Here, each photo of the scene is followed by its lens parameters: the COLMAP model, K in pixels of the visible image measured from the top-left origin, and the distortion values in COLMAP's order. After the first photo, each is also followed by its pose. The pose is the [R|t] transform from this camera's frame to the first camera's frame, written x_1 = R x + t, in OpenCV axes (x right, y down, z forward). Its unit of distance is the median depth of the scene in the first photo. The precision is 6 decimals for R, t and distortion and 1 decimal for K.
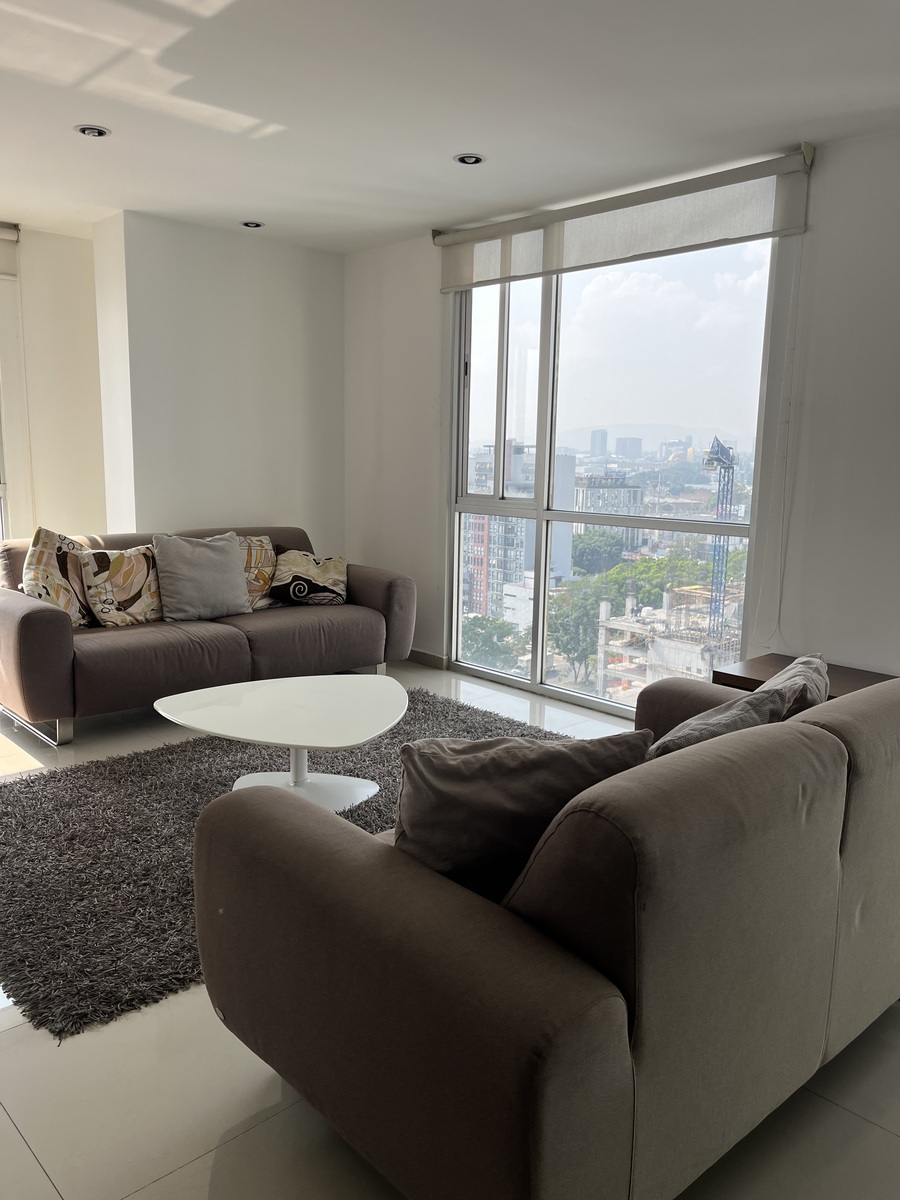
lens RADIAL K [[859.9, 0, 450.0], [0, 859.9, 600.0], [0, 0, 1]] dist [-0.003768, 0.000535]
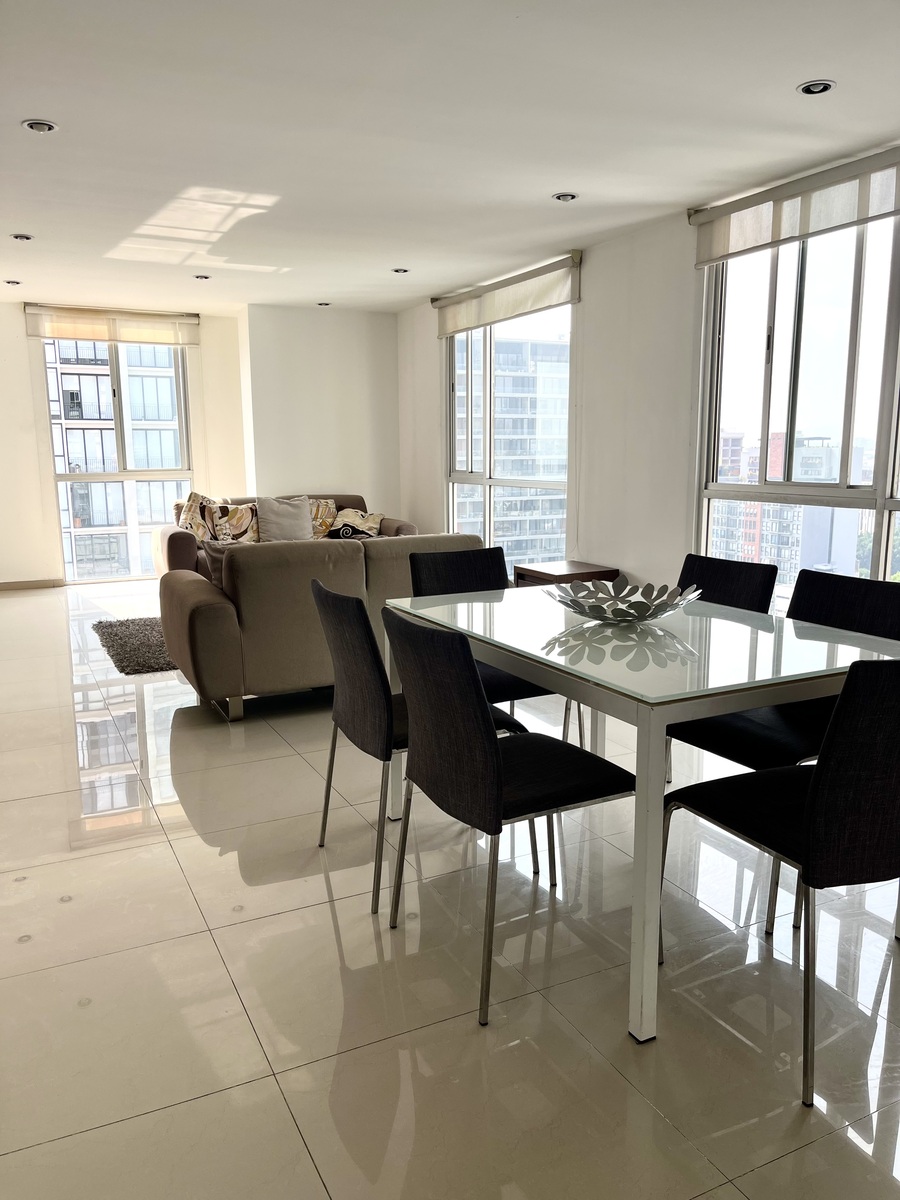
lens RADIAL K [[891.8, 0, 450.0], [0, 891.8, 600.0], [0, 0, 1]] dist [0.012983, -0.001784]
pose [[0.950207, 0.025118, -0.310605, 0.548908], [-0.026292, 0.999654, 0.000410, 0.112859], [0.310508, 0.007777, 0.950539, -0.530148]]
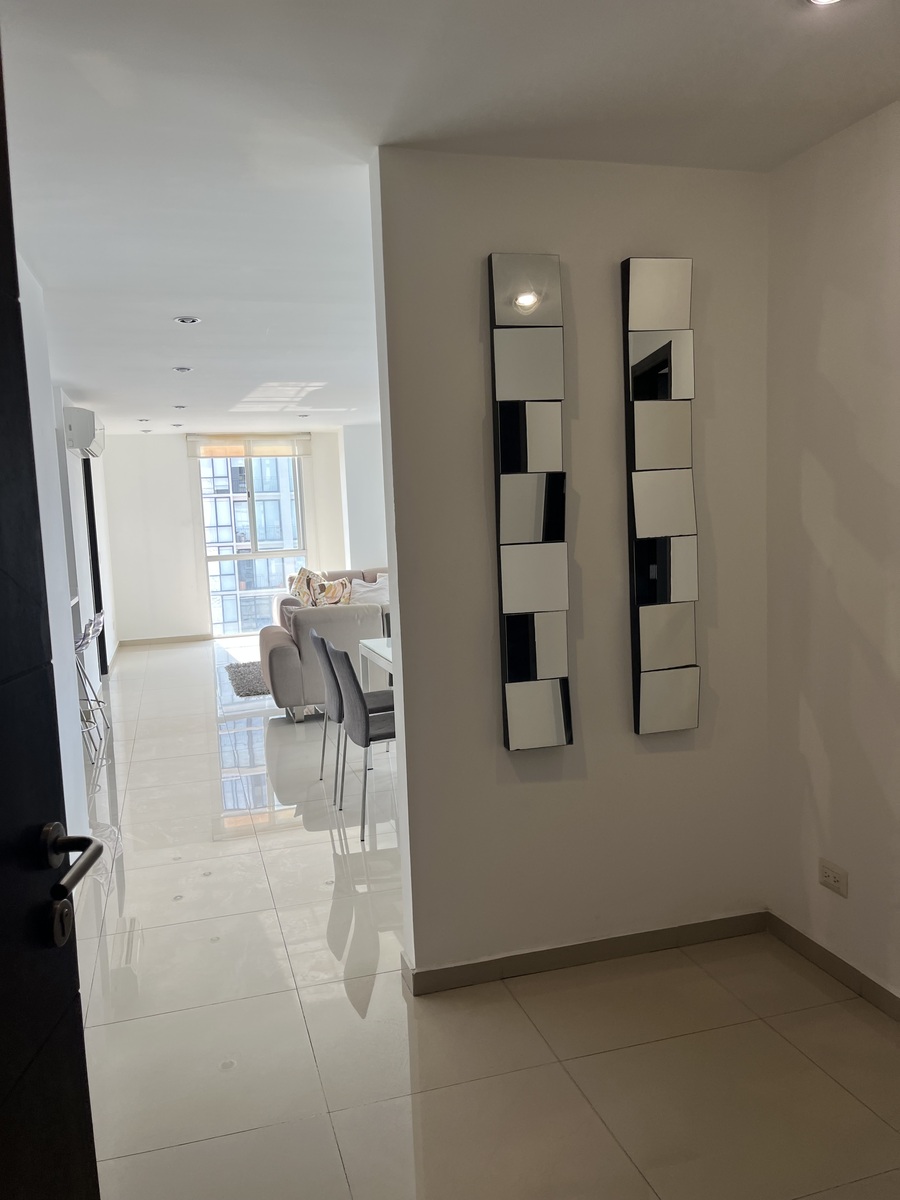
lens RADIAL K [[921.5, 0, 450.0], [0, 921.5, 600.0], [0, 0, 1]] dist [0.048126, -0.062622]
pose [[0.878511, -0.006144, -0.477682, 1.002886], [-0.024411, 0.998034, -0.057731, 0.128948], [0.477098, 0.062377, 0.876634, -0.939389]]
